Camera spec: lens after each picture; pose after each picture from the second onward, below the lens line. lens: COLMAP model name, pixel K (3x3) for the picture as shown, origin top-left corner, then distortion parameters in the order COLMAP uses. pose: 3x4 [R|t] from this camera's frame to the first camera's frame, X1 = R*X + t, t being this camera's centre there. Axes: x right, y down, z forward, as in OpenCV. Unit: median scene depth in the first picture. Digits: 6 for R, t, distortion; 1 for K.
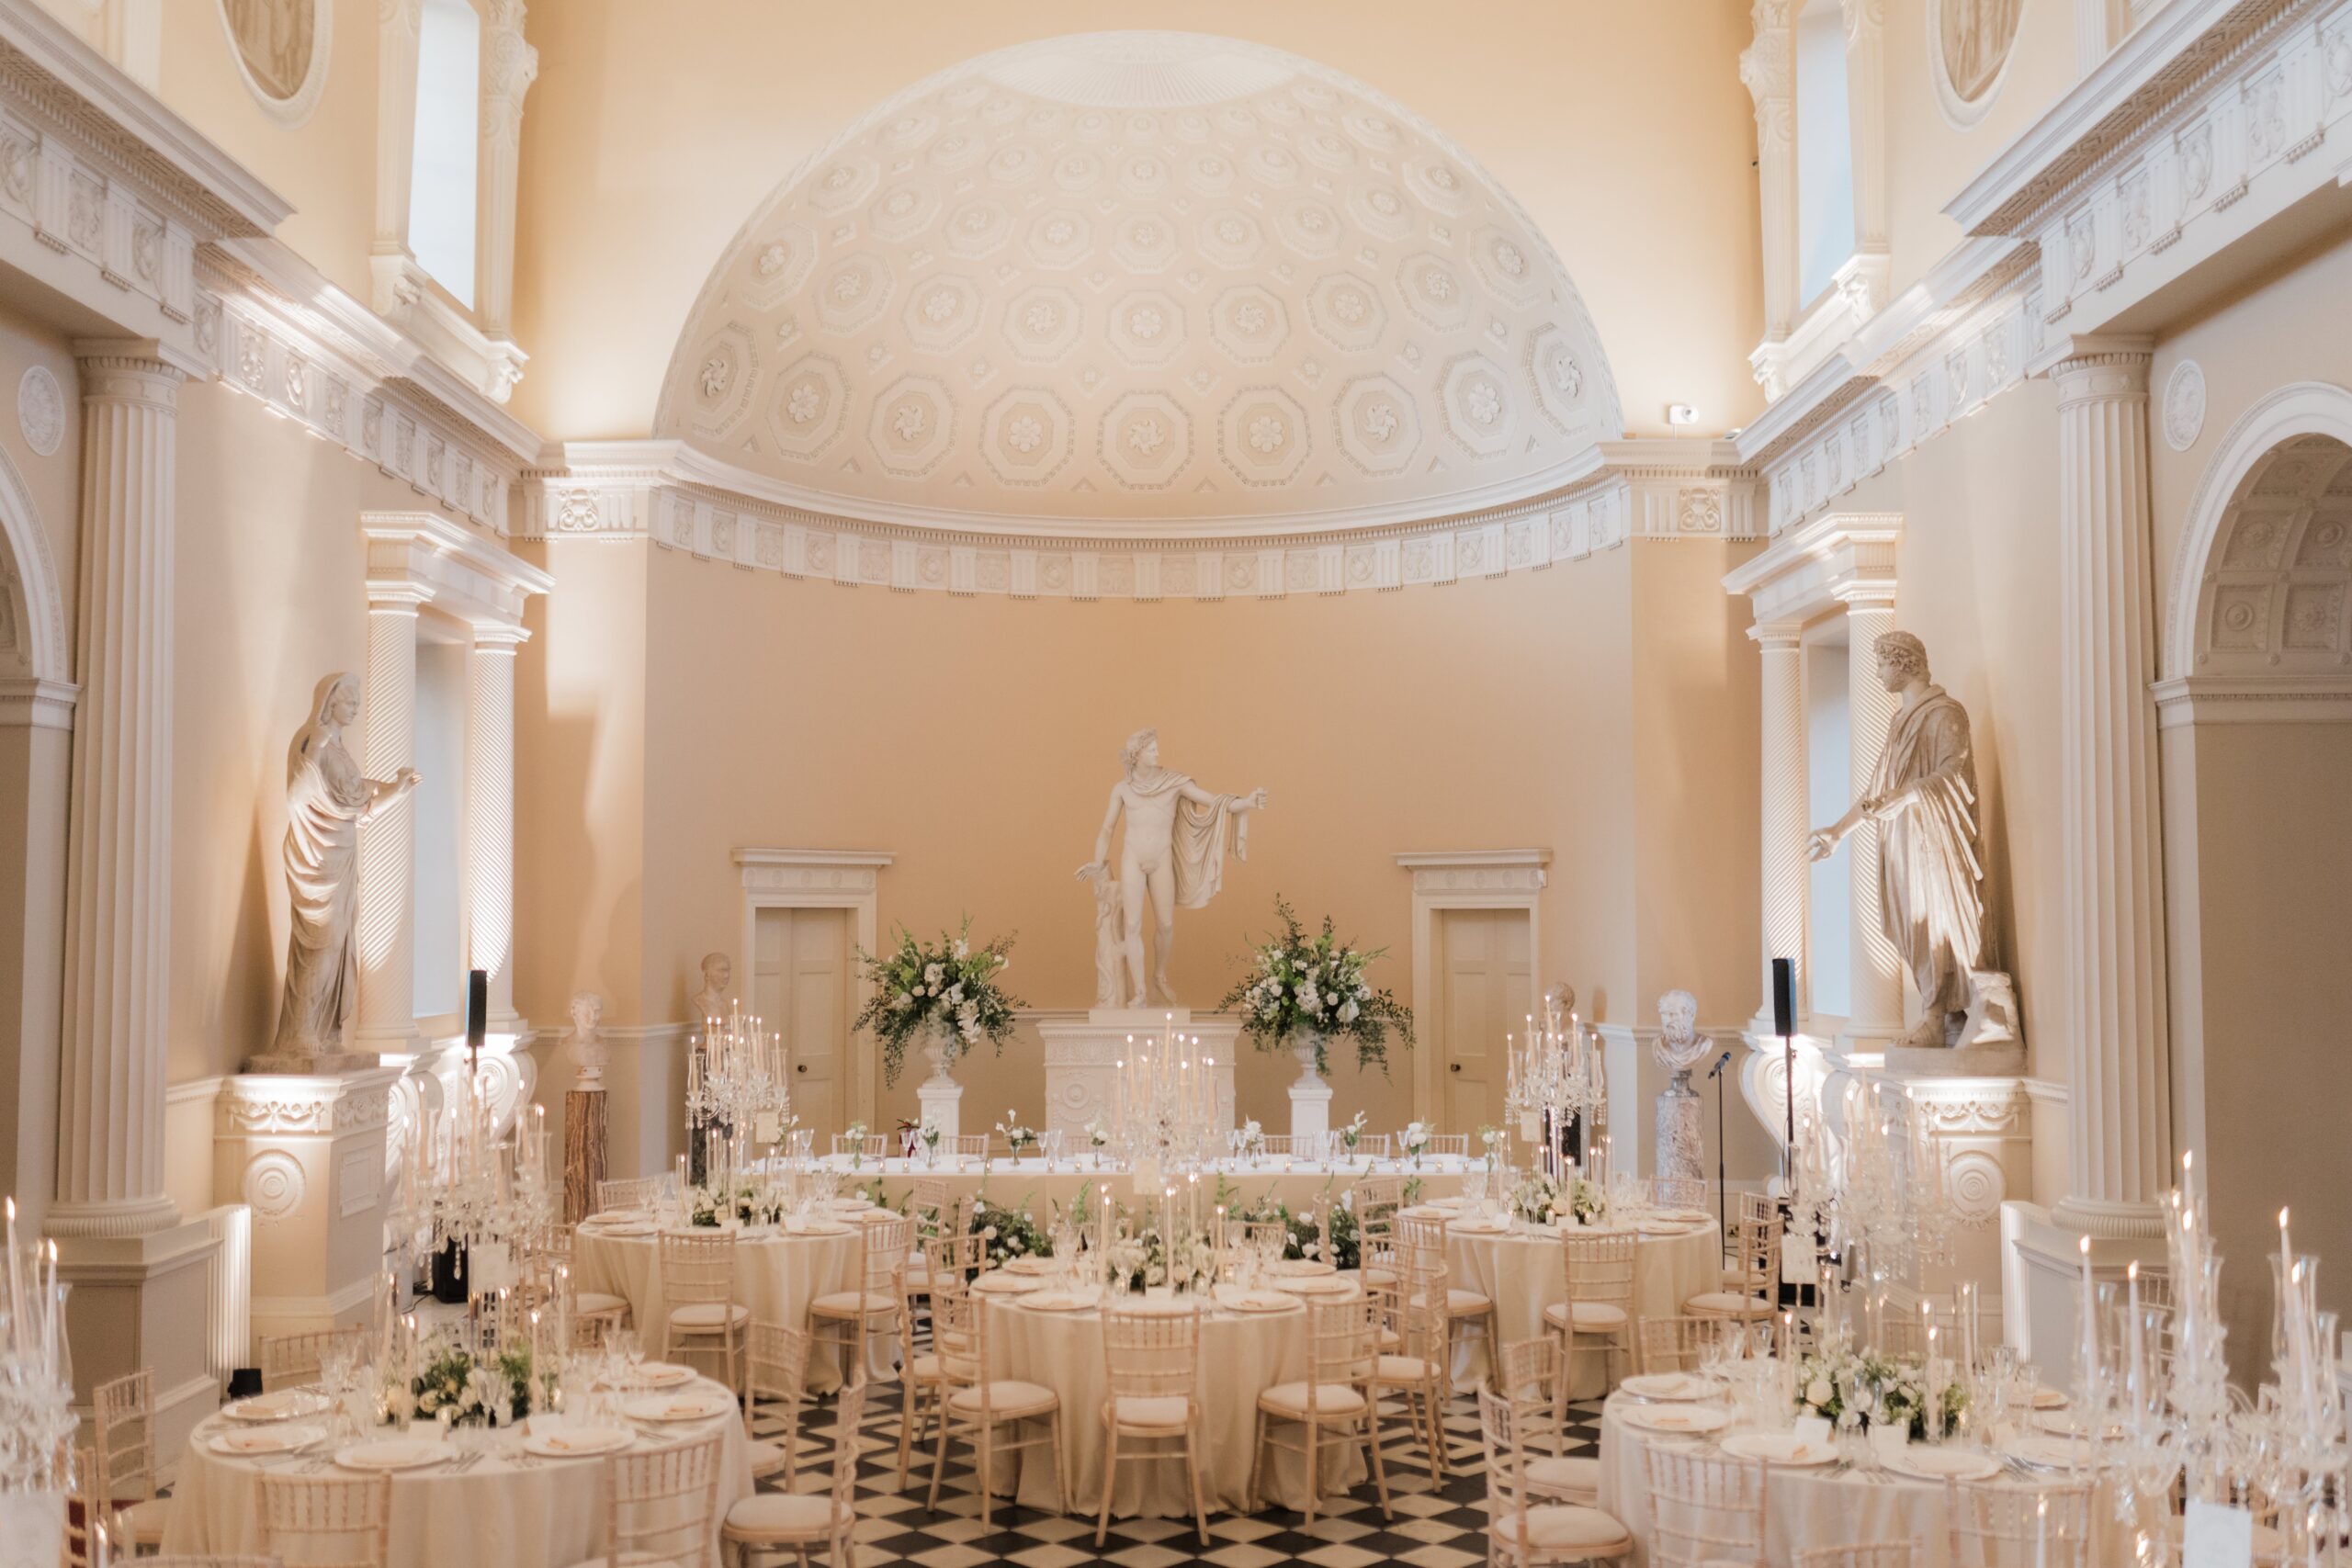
lens RADIAL K [[2309.6, 0, 1178.9], [0, 2309.6, 782.0], [0, 0, 1]] dist [0.013828, 0.000000]
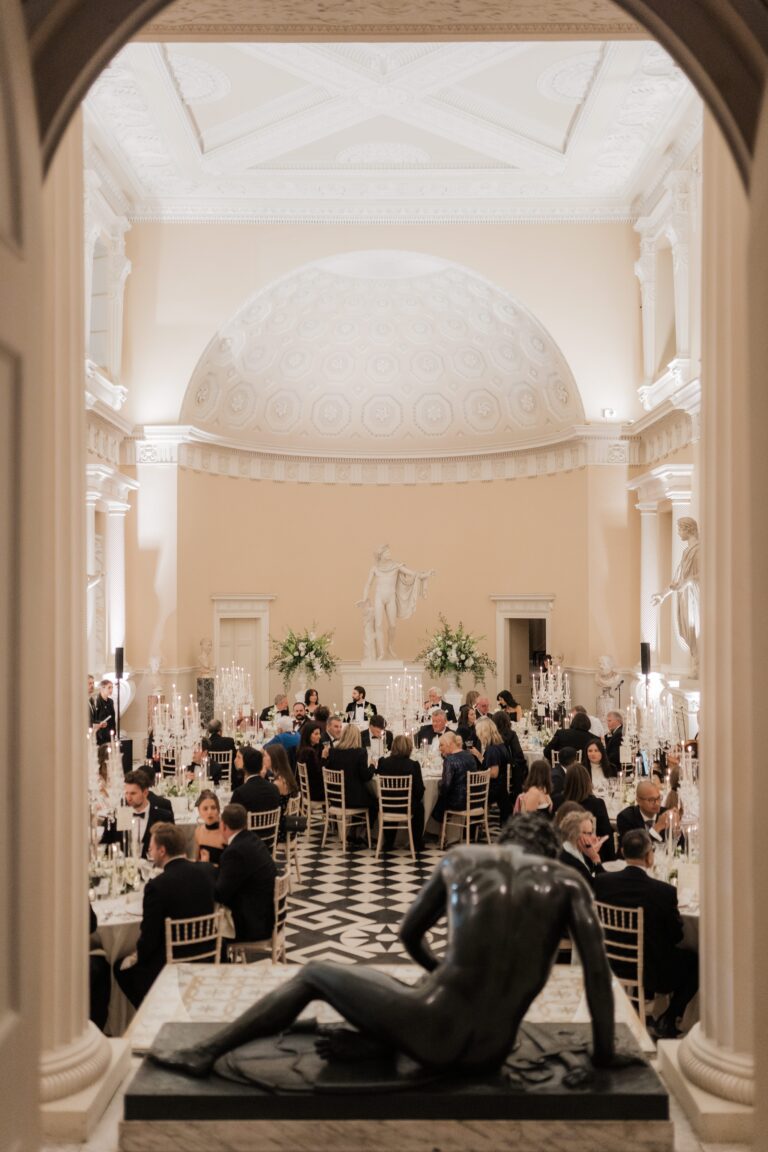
lens RADIAL K [[1131.4, 0, 382.4], [0, 1131.4, 578.2], [0, 0, 1]] dist [0.013828, 0.000000]
pose [[1.000000, -0.000758, 0.000141, -0.017293], [0.000753, 0.999494, 0.031807, -0.025322], [-0.000165, -0.031806, 0.999494, -0.170892]]
